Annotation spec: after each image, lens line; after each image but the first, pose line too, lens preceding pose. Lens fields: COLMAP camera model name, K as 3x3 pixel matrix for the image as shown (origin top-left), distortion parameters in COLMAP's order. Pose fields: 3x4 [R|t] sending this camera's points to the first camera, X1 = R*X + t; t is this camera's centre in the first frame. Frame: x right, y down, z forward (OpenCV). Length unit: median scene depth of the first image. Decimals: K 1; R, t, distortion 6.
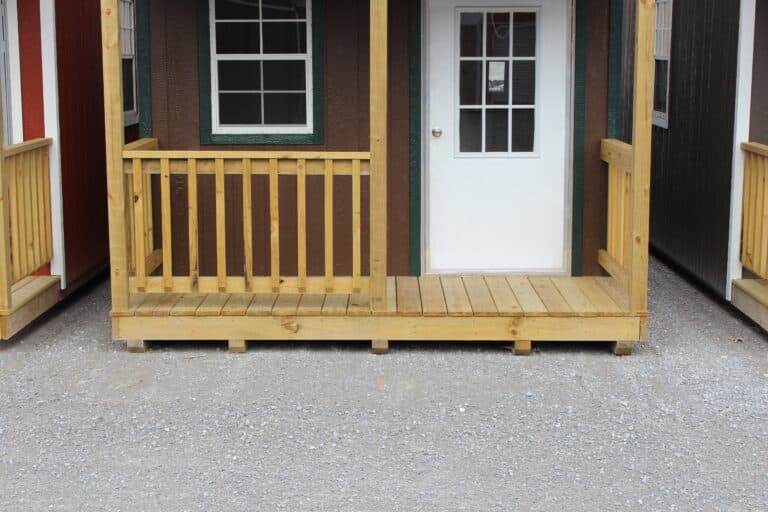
lens RADIAL K [[1337.9, 0, 384.5], [0, 1337.9, 272.8], [0, 0, 1]] dist [-0.019992, -0.010648]
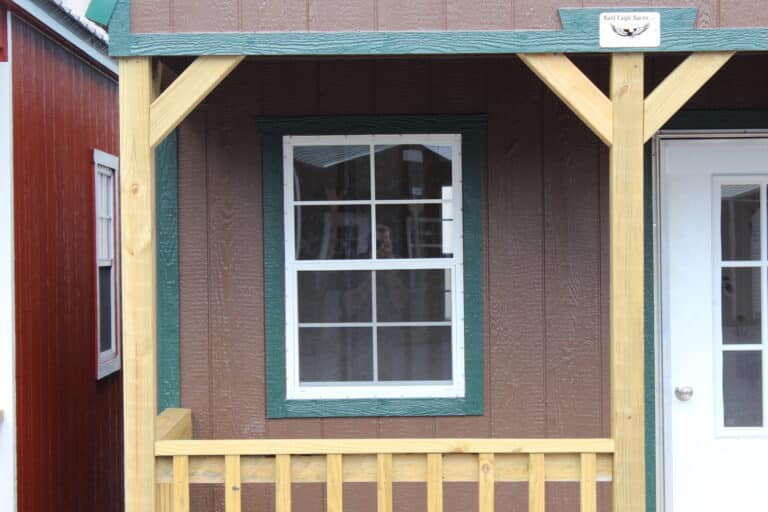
lens RADIAL K [[1822.2, 0, 384.0], [0, 1822.2, 256.0], [0, 0, 1]] dist [0.093099, 0.239814]
pose [[0.999863, -0.009864, 0.013270, -0.098276], [0.011824, 0.987551, -0.156853, -0.042424], [-0.011557, 0.156988, 0.987533, 0.227877]]
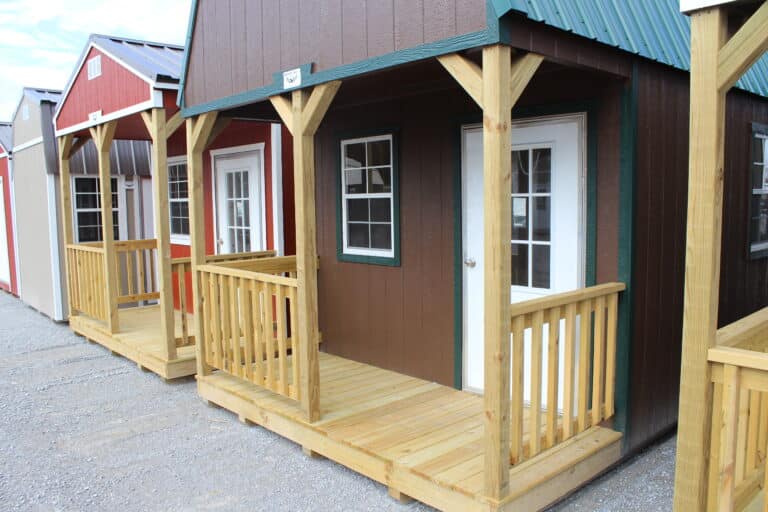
lens RADIAL K [[637.6, 0, 383.3], [0, 637.6, 269.9], [0, 0, 1]] dist [-0.163842, 0.135307]
pose [[0.678227, 0.072242, -0.731293, 0.369331], [-0.102936, 0.994684, 0.002794, -0.094241], [0.727607, 0.073382, 0.682058, 0.601333]]
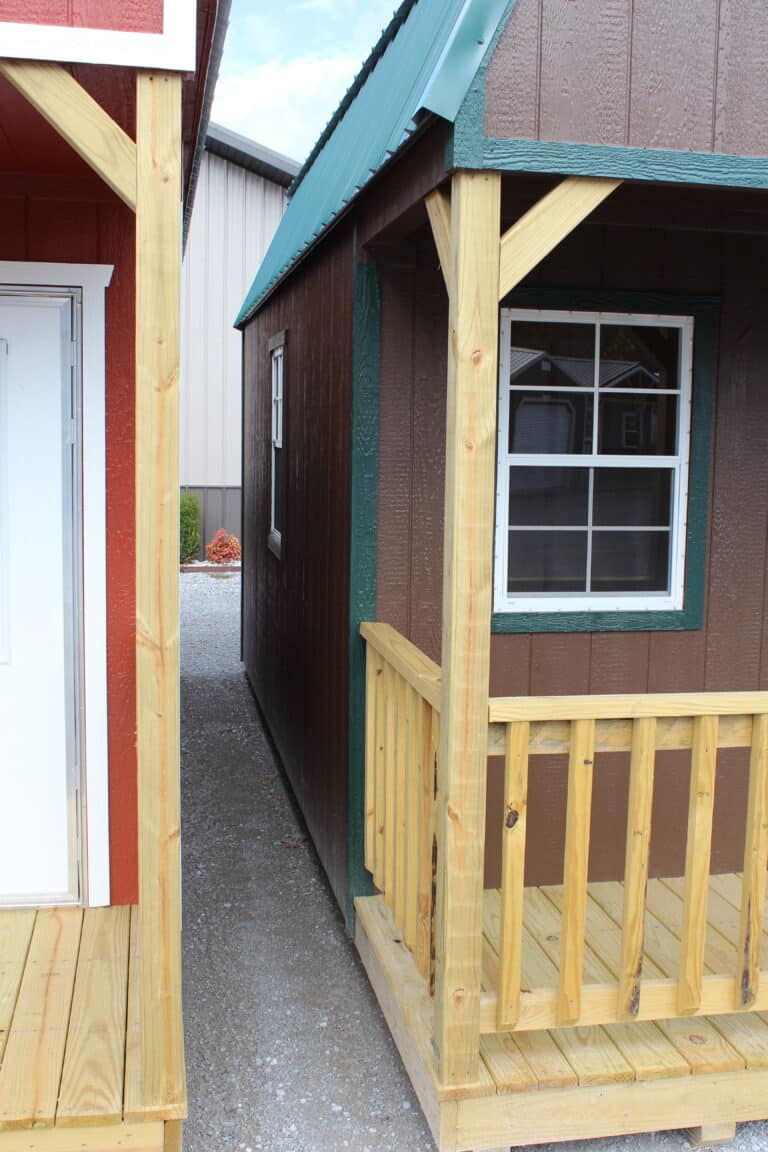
lens RADIAL K [[1245.4, 0, 397.9], [0, 1245.4, 572.6], [0, 0, 1]] dist [-0.141330, 0.210949]
pose [[0.980289, -0.003907, 0.197531, -0.257557], [0.012783, 0.998964, -0.043682, -0.099711], [-0.197155, 0.045346, 0.979323, 0.558234]]
